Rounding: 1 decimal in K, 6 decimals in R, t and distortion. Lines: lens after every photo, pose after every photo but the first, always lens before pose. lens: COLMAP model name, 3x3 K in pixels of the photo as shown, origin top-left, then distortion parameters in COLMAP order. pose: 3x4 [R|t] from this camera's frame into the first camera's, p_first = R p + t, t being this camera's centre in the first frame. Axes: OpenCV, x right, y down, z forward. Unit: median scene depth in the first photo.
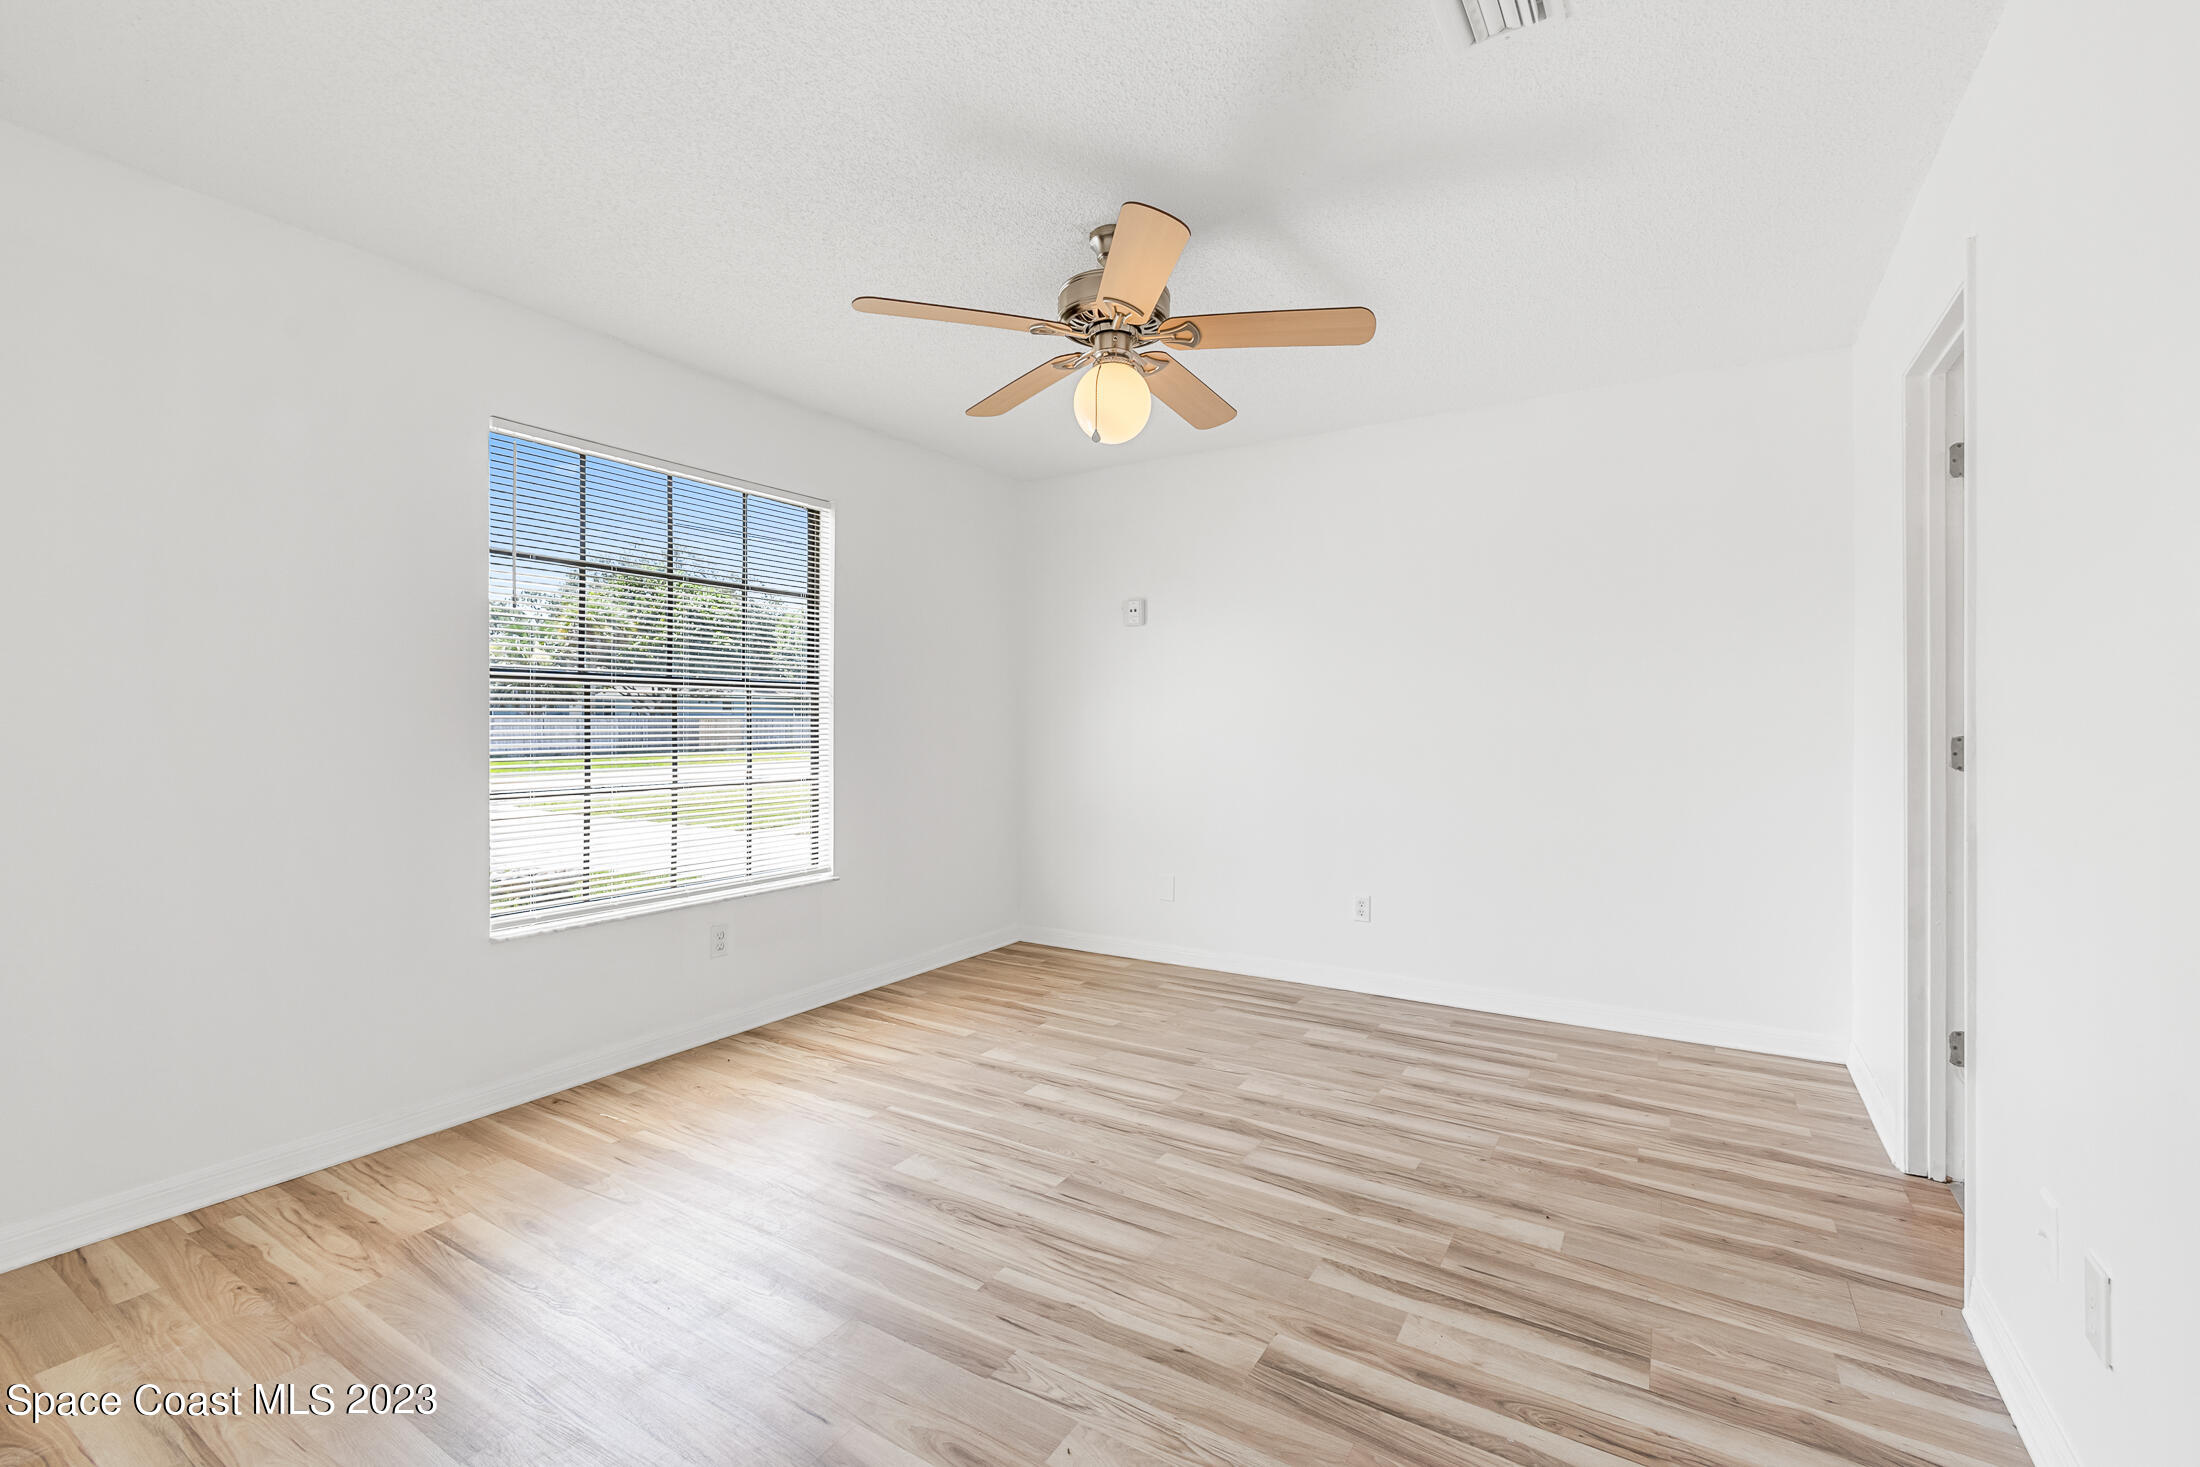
lens RADIAL K [[933.9, 0, 1102.4], [0, 933.9, 724.7], [0, 0, 1]] dist [-0.008302, 0.001359]
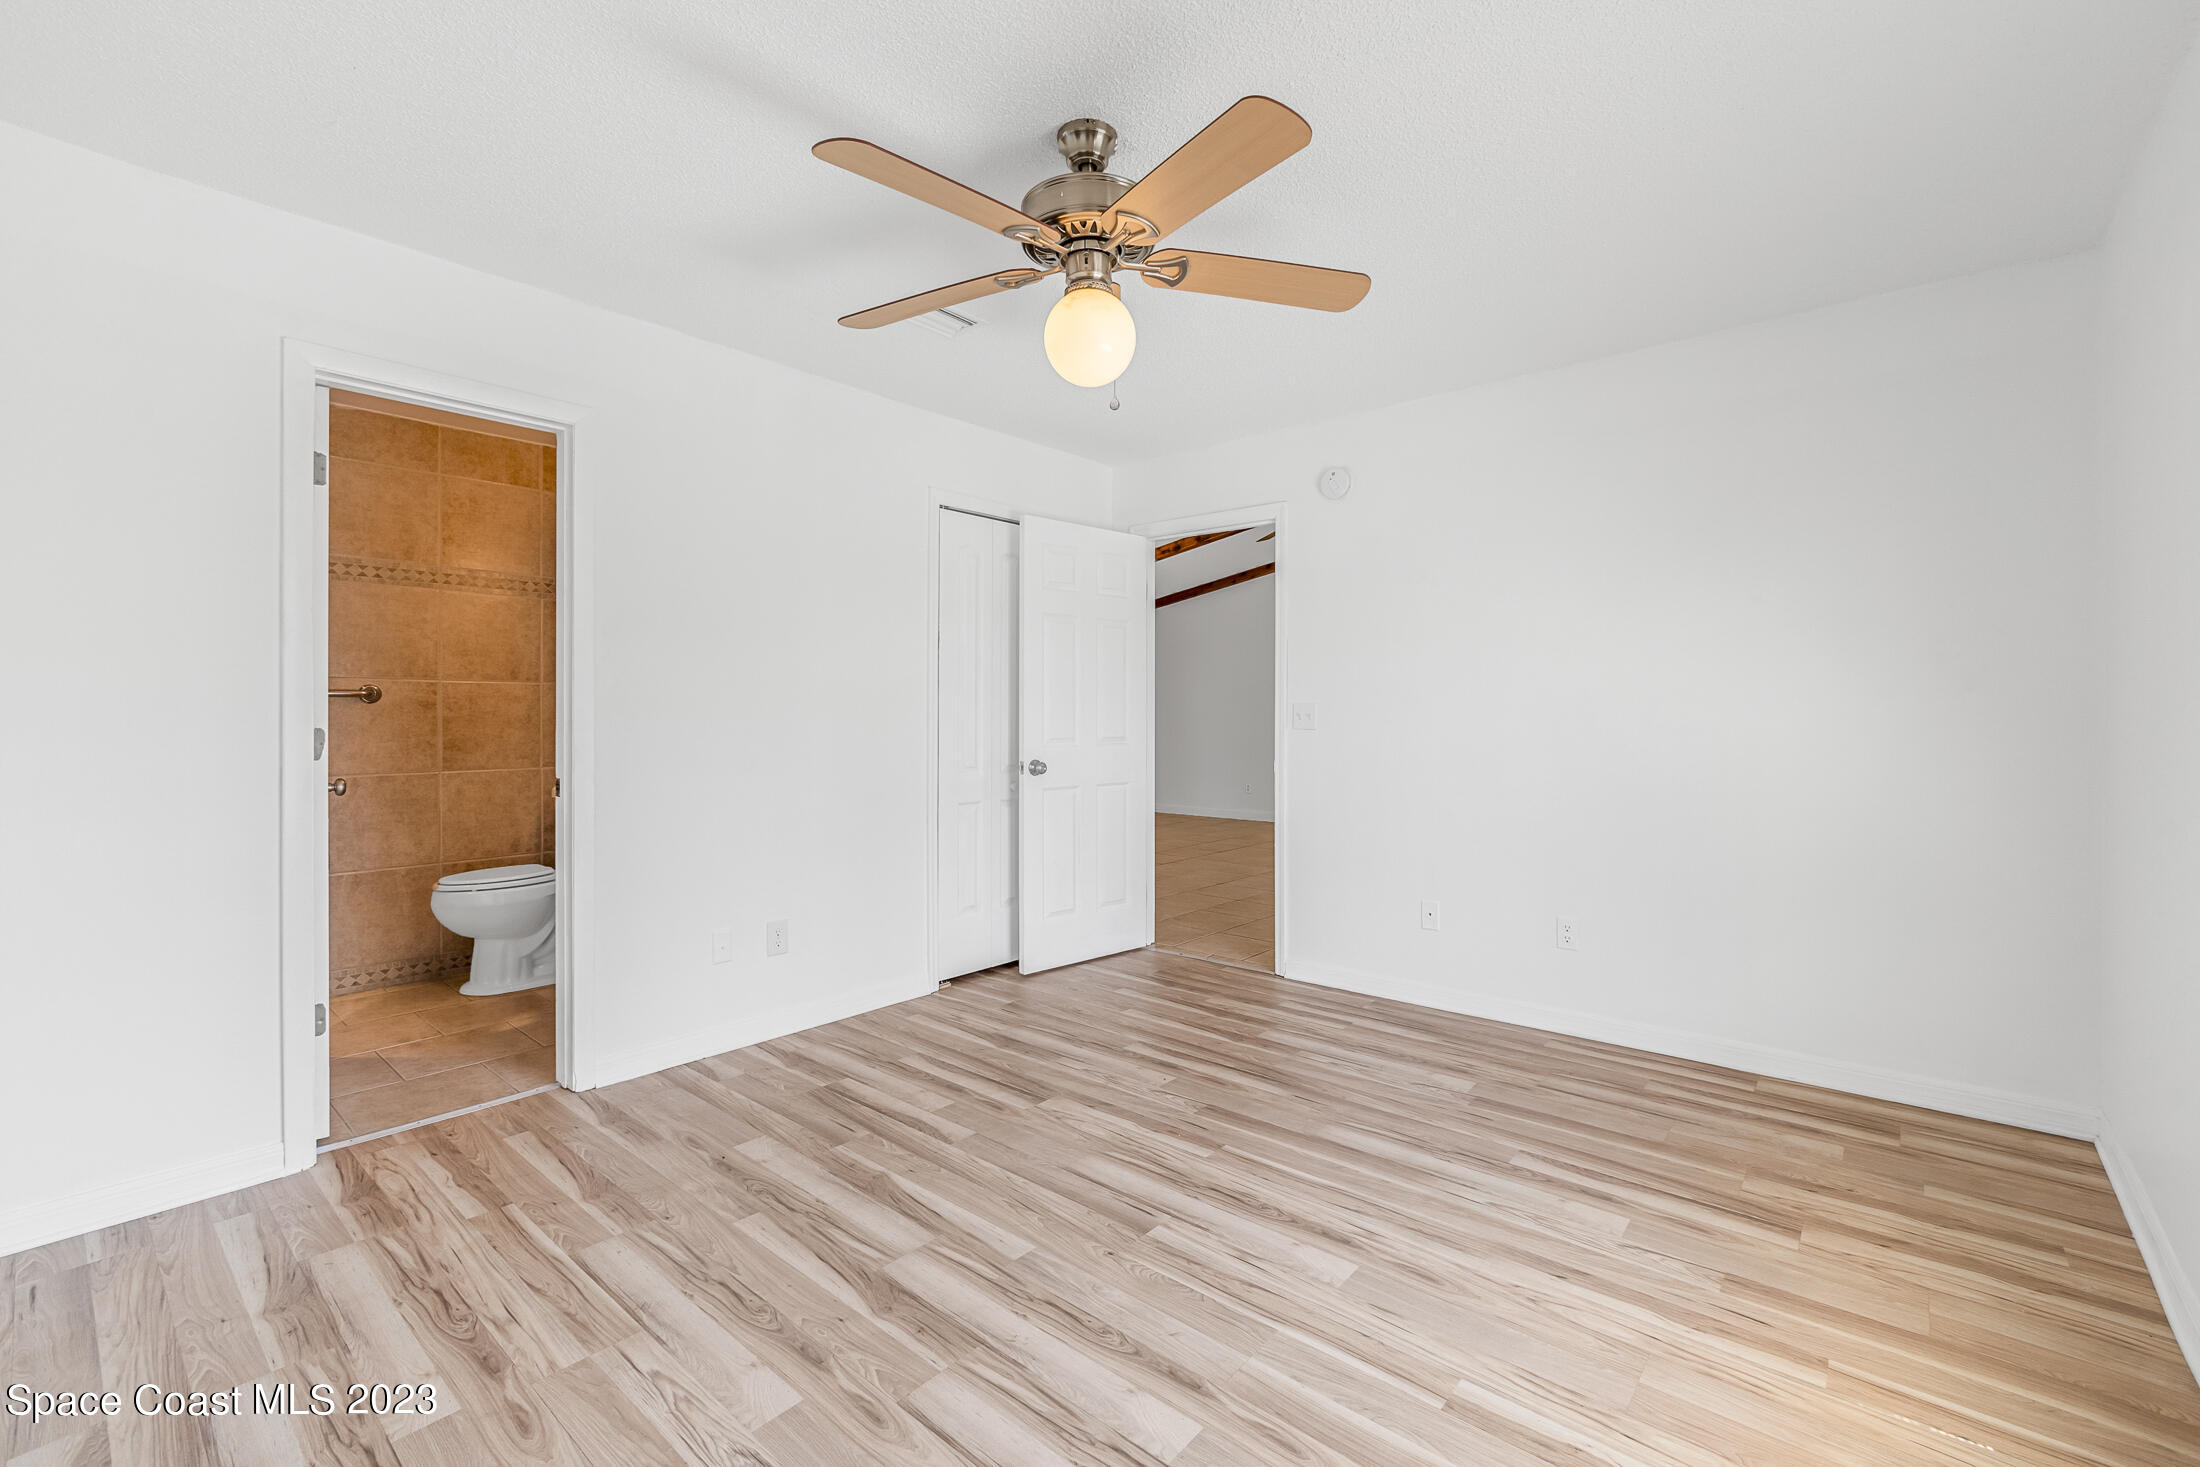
lens RADIAL K [[933.9, 0, 1099.6], [0, 933.9, 721.8], [0, 0, 1]] dist [-0.008302, 0.001359]
pose [[-0.987126, 0.000325, 0.159943, -0.143585], [0.002270, 0.999926, 0.011978, -0.008309], [-0.159927, 0.012187, -0.987054, 1.963027]]
